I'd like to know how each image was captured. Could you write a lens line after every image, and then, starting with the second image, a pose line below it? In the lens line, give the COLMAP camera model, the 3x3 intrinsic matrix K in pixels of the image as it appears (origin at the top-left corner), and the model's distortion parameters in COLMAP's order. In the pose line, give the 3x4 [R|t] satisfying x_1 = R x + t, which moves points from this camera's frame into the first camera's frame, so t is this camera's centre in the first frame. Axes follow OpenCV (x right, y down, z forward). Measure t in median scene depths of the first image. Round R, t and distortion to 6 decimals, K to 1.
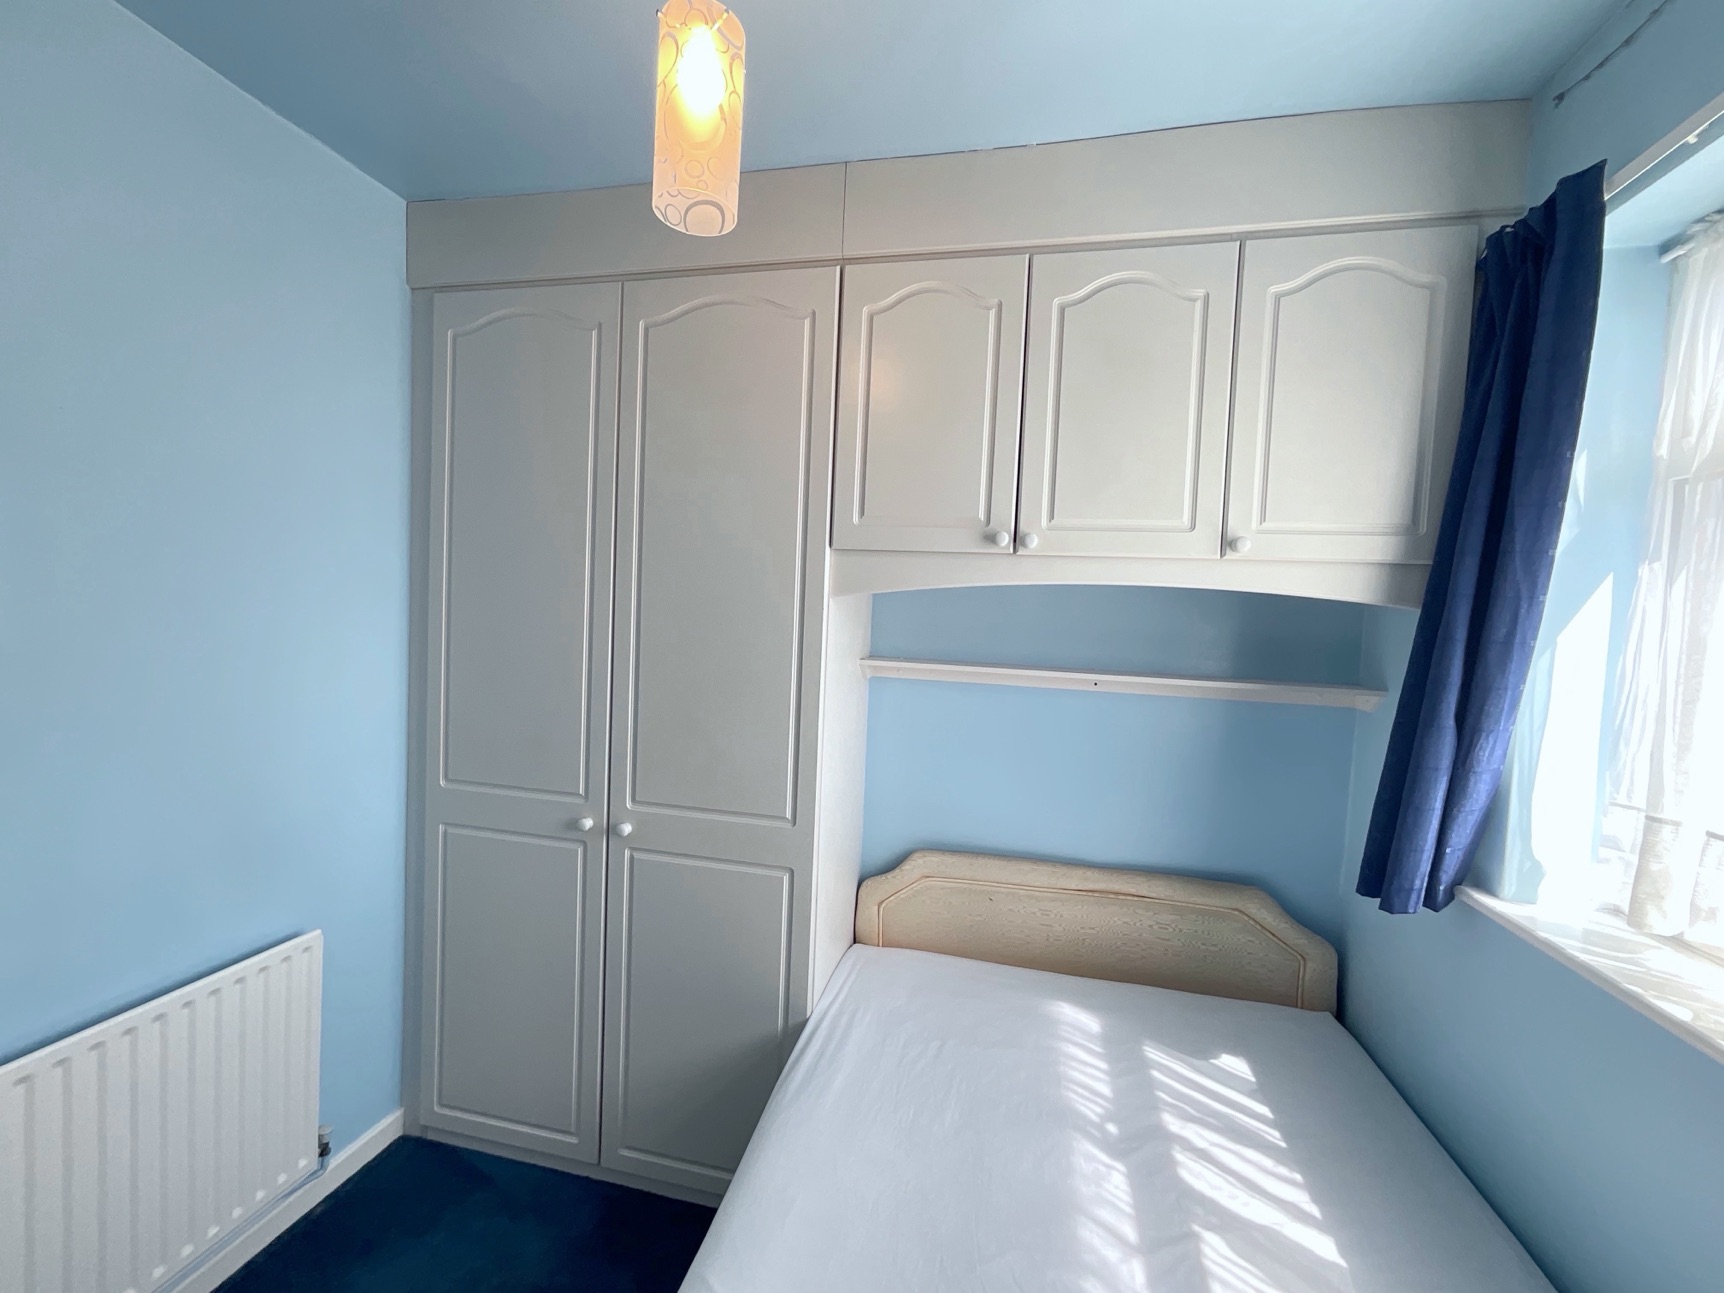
lens RADIAL K [[701.3, 0, 867.0], [0, 701.3, 648.9], [0, 0, 1]] dist [-0.001457, 0.001401]
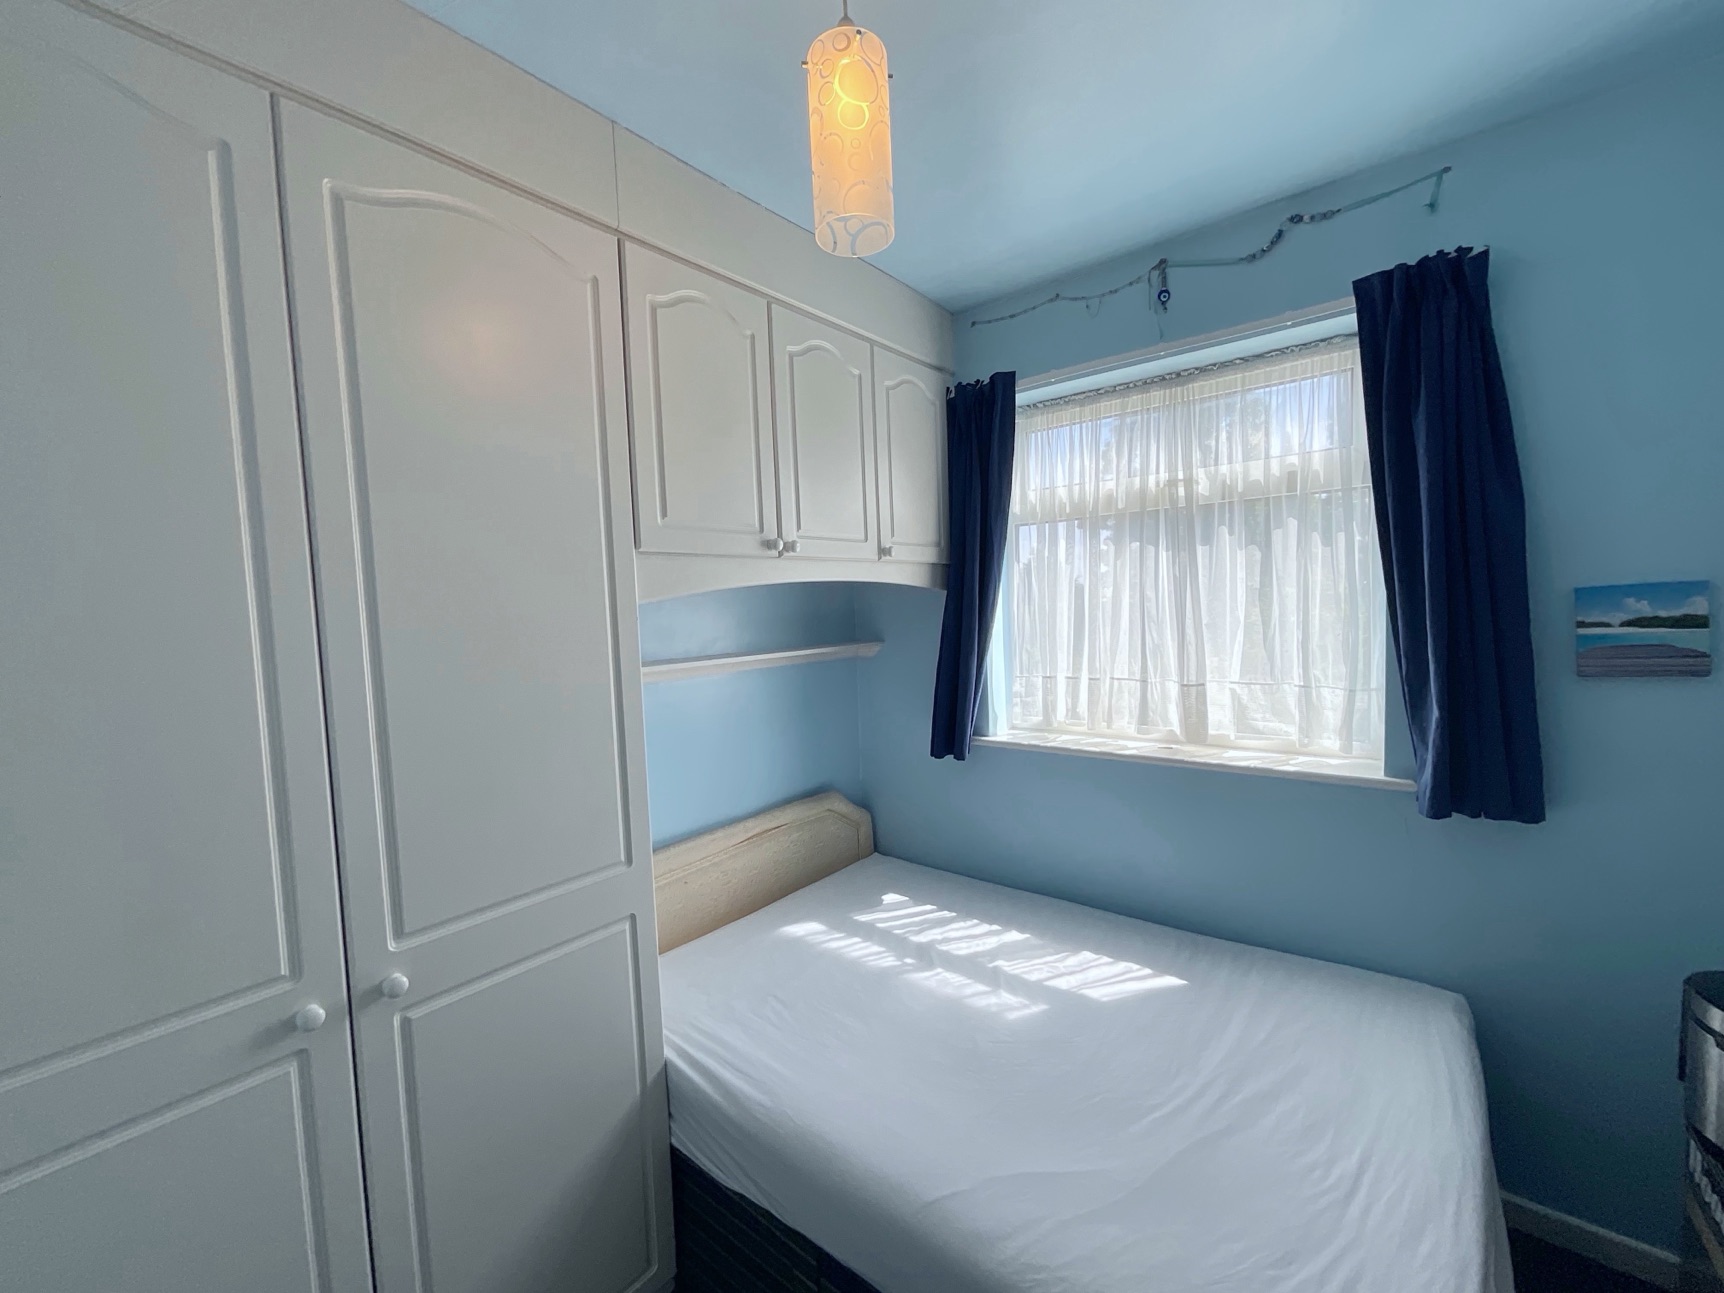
lens RADIAL K [[701.3, 0, 867.1], [0, 701.3, 645.1], [0, 0, 1]] dist [-0.001457, 0.001401]
pose [[0.444317, -0.115652, 0.888373, -0.820613], [0.100946, 0.991780, 0.078626, -0.070394], [-0.890164, 0.054743, 0.452339, 0.363745]]
